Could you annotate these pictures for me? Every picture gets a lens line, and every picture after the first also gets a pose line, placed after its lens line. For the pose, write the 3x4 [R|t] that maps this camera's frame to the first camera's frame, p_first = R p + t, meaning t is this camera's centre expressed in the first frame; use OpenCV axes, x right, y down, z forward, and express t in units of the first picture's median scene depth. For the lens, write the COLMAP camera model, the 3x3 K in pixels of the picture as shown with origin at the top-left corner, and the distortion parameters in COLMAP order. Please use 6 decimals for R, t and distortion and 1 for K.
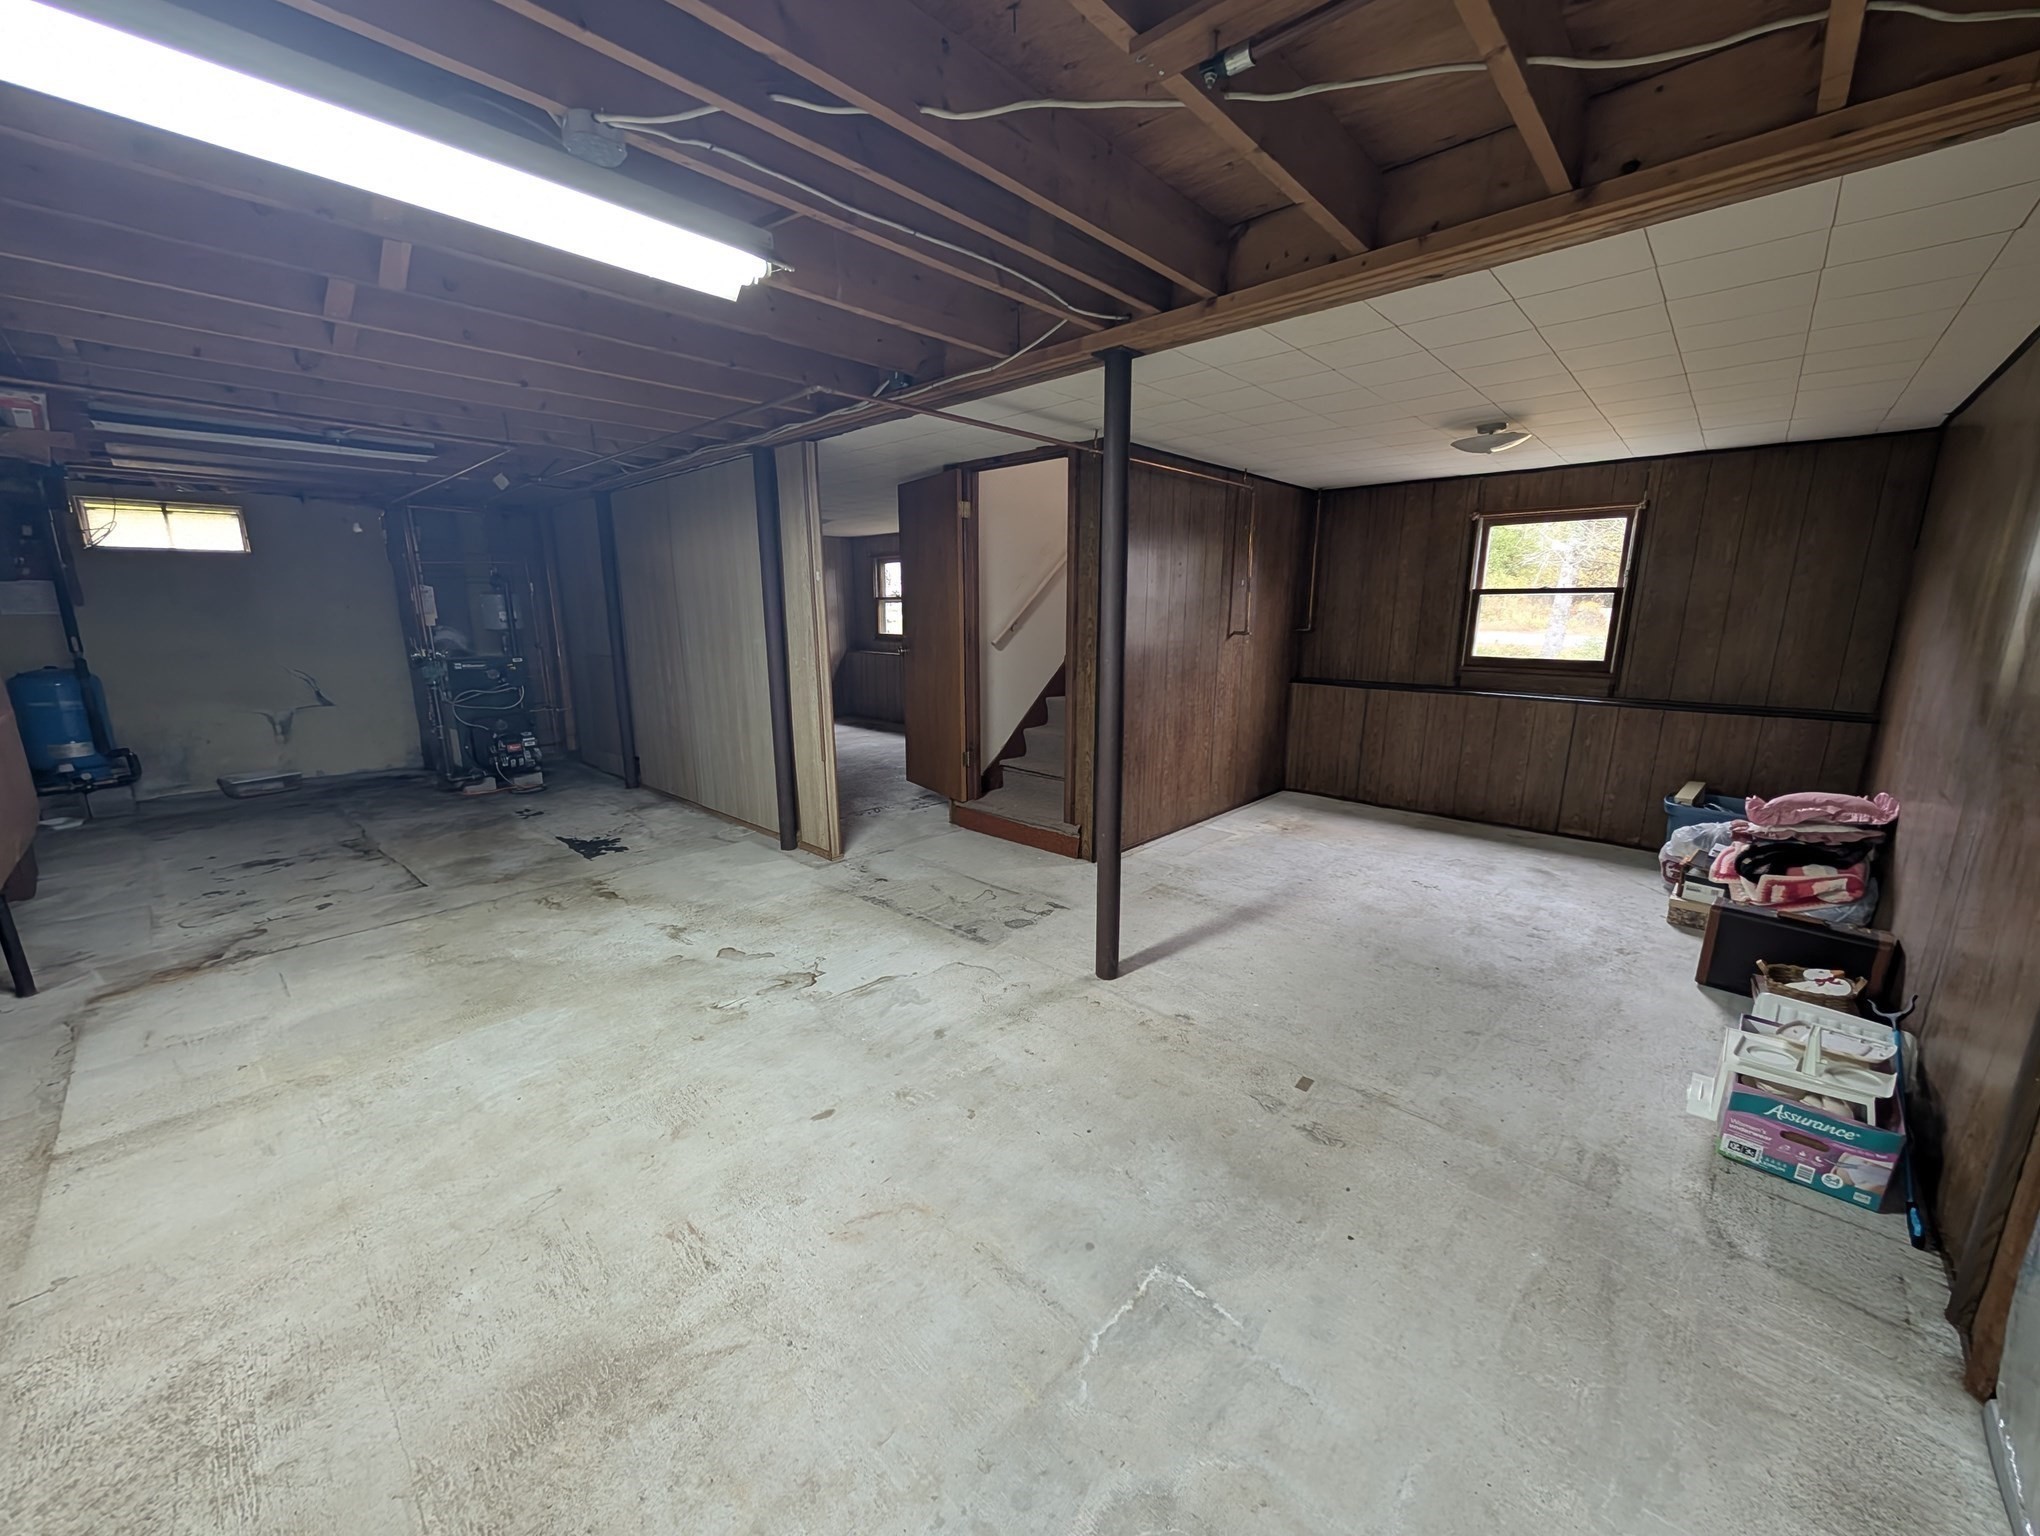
lens RADIAL K [[769.3, 0, 1023.0], [0, 769.3, 768.8], [0, 0, 1]] dist [-0.001274, 0.000923]
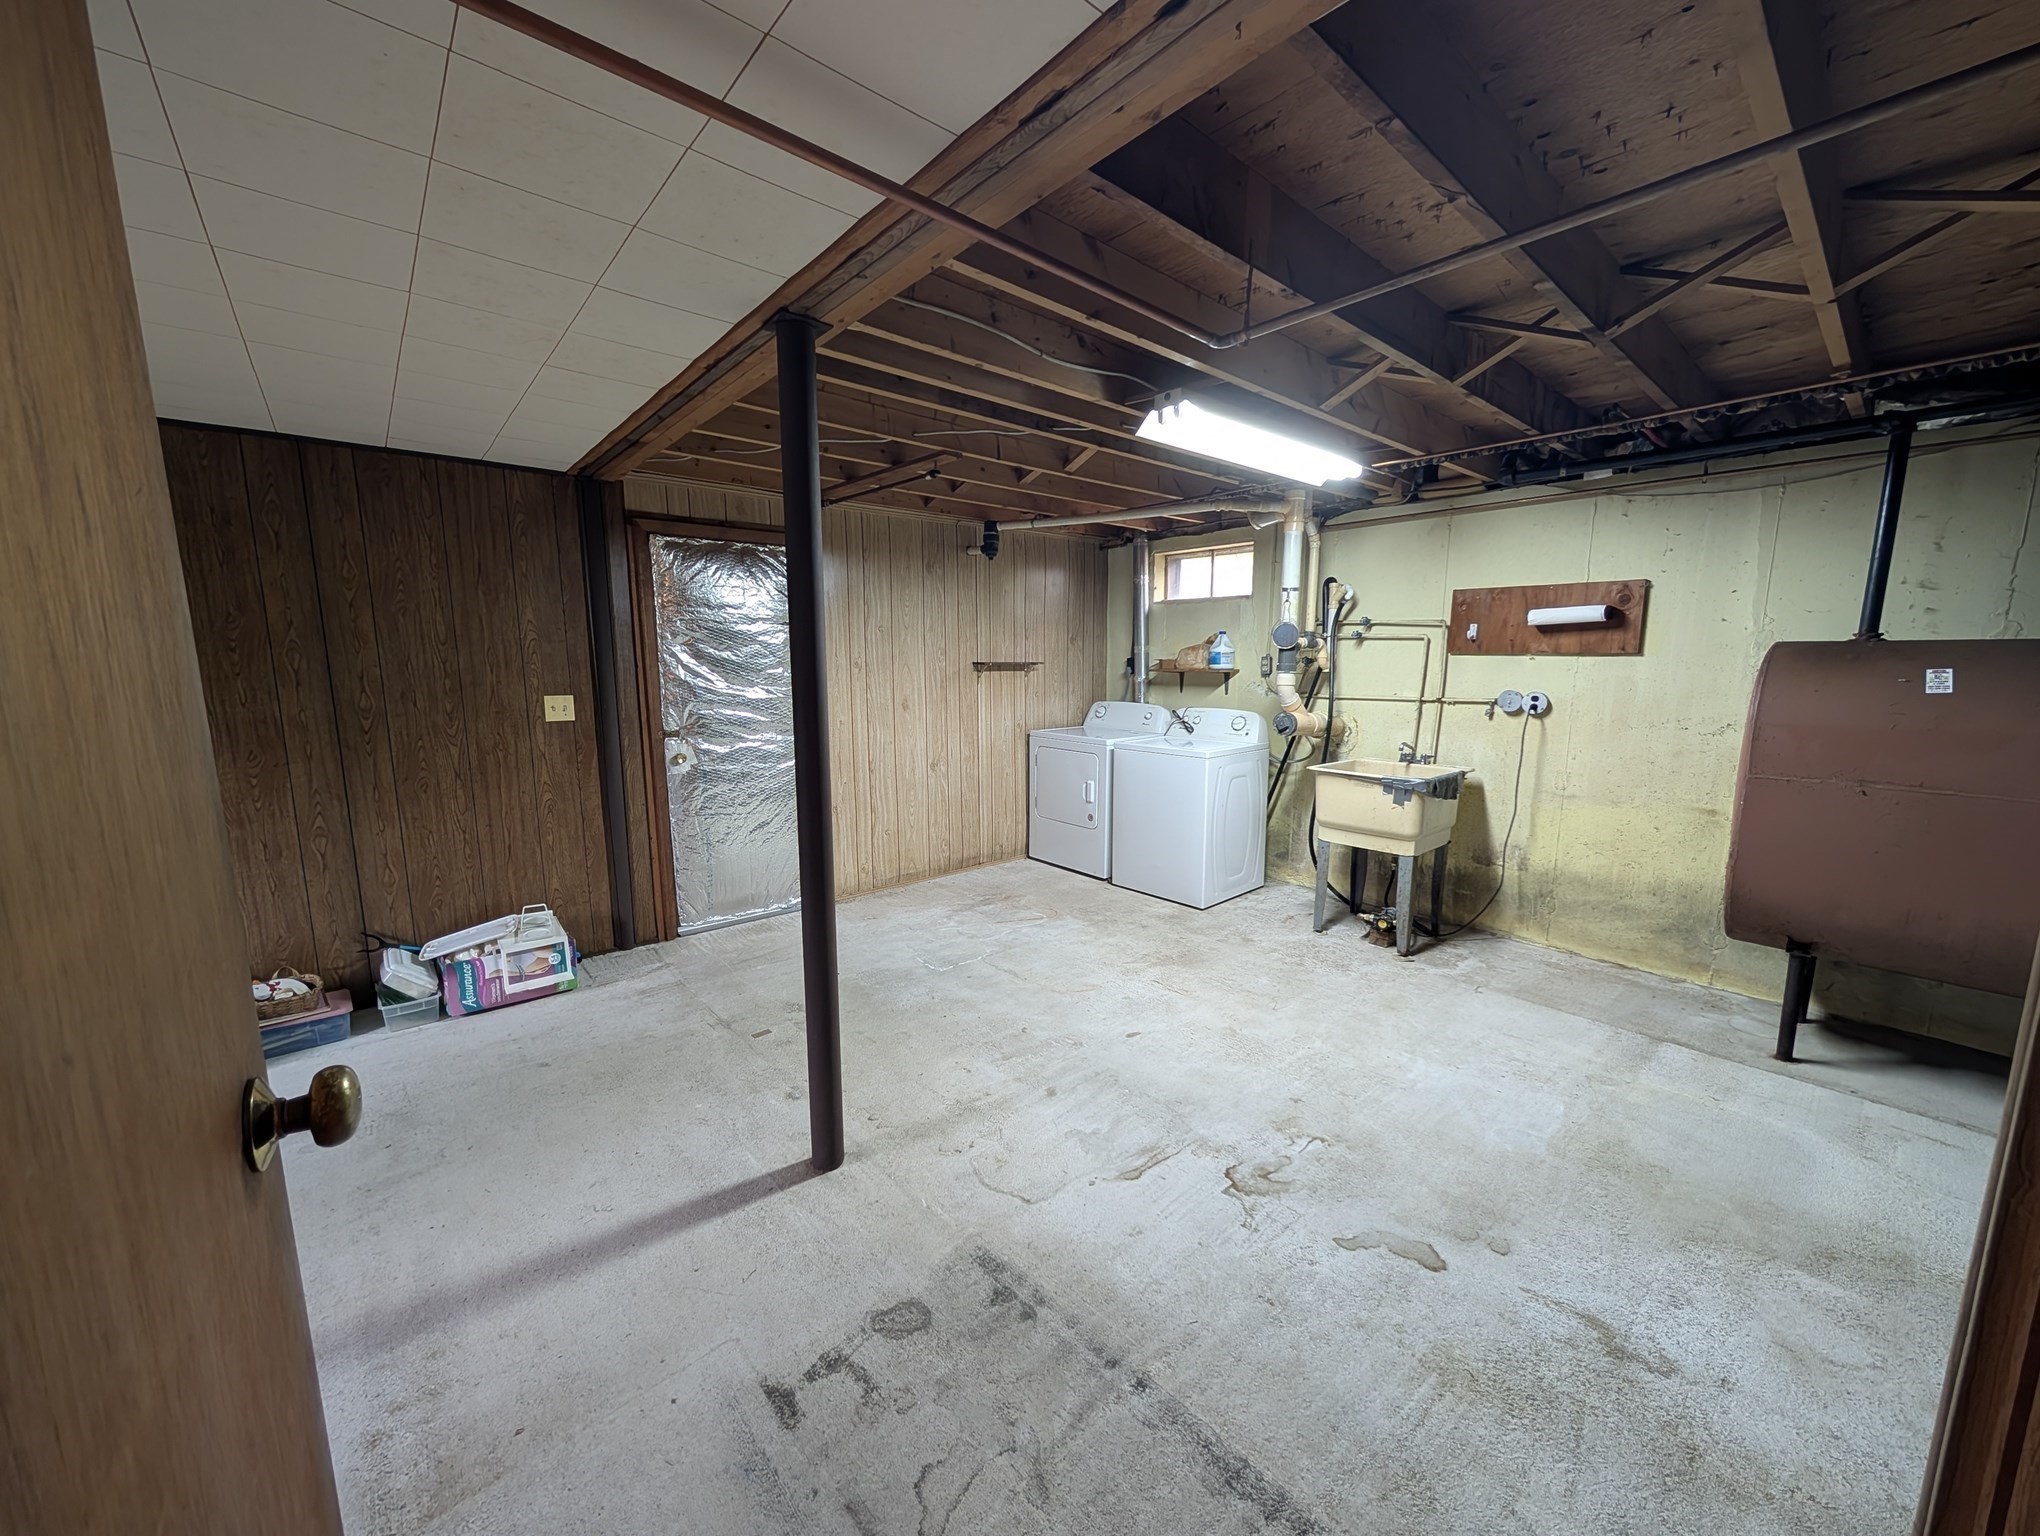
lens RADIAL K [[769.3, 0, 1023.3], [0, 769.3, 774.1], [0, 0, 1]] dist [-0.001274, 0.000923]
pose [[-0.994324, -0.015494, 0.105257, -0.170425], [0.022928, 0.934887, 0.354204, -0.385232], [-0.103891, 0.354607, -0.929226, 1.773307]]
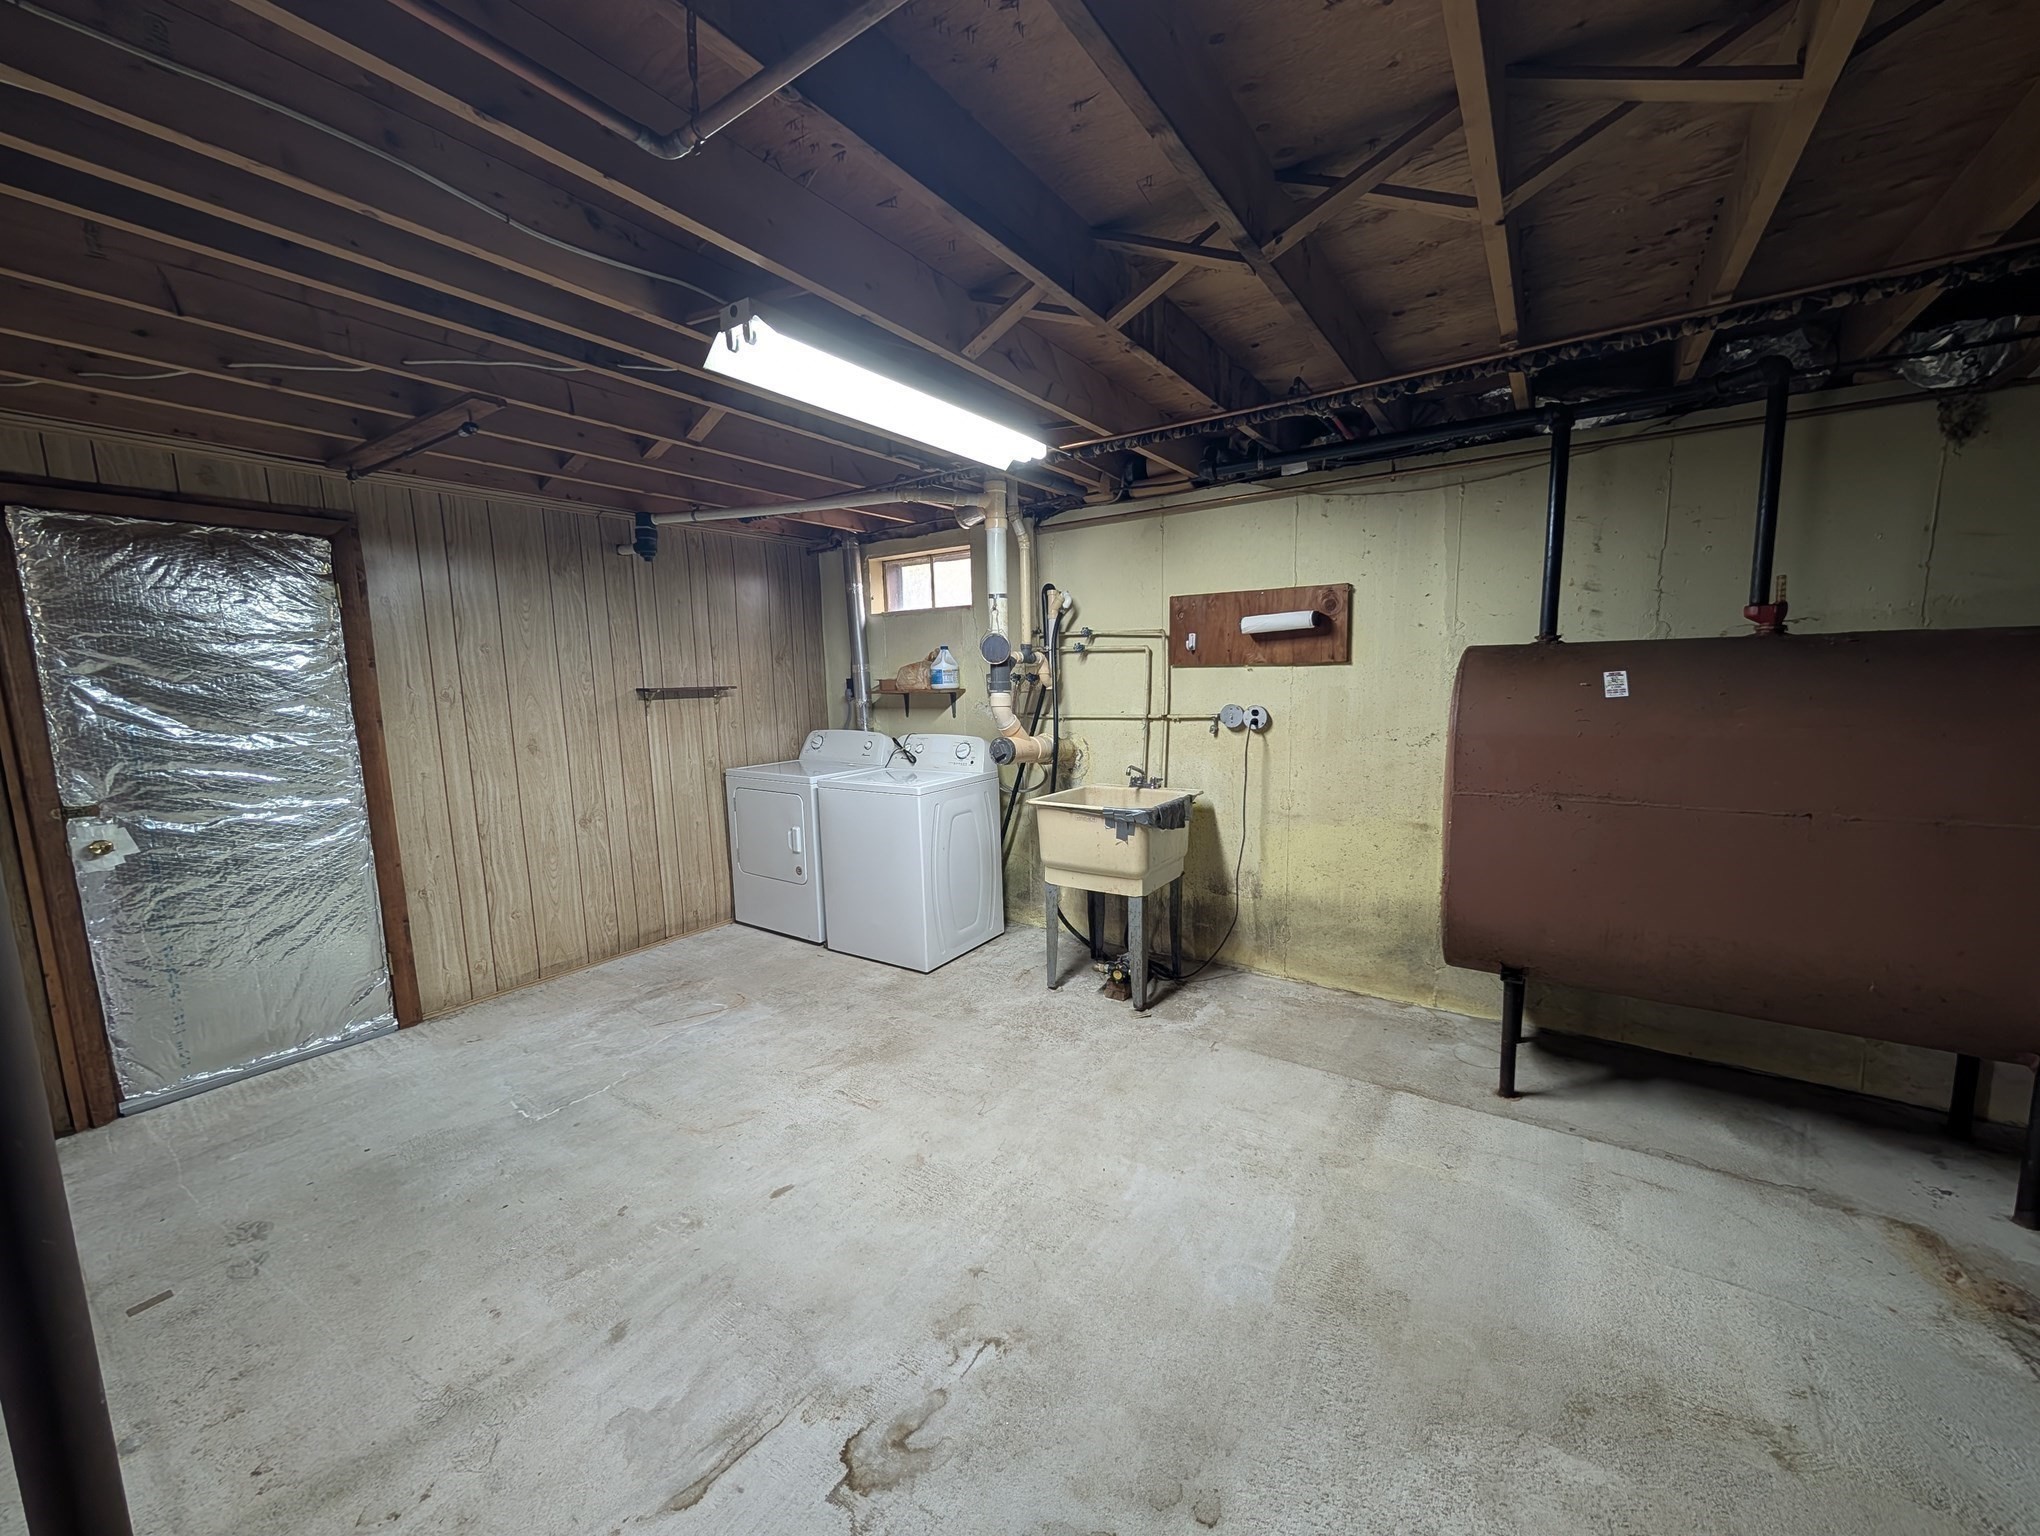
lens RADIAL K [[769.3, 0, 1022.0], [0, 769.3, 774.9], [0, 0, 1]] dist [-0.001274, 0.000923]
pose [[-0.989017, 0.041835, -0.141754, -0.375820], [-0.007874, 0.942828, 0.333188, -0.324677], [0.147589, 0.330645, -0.932144, 1.504354]]
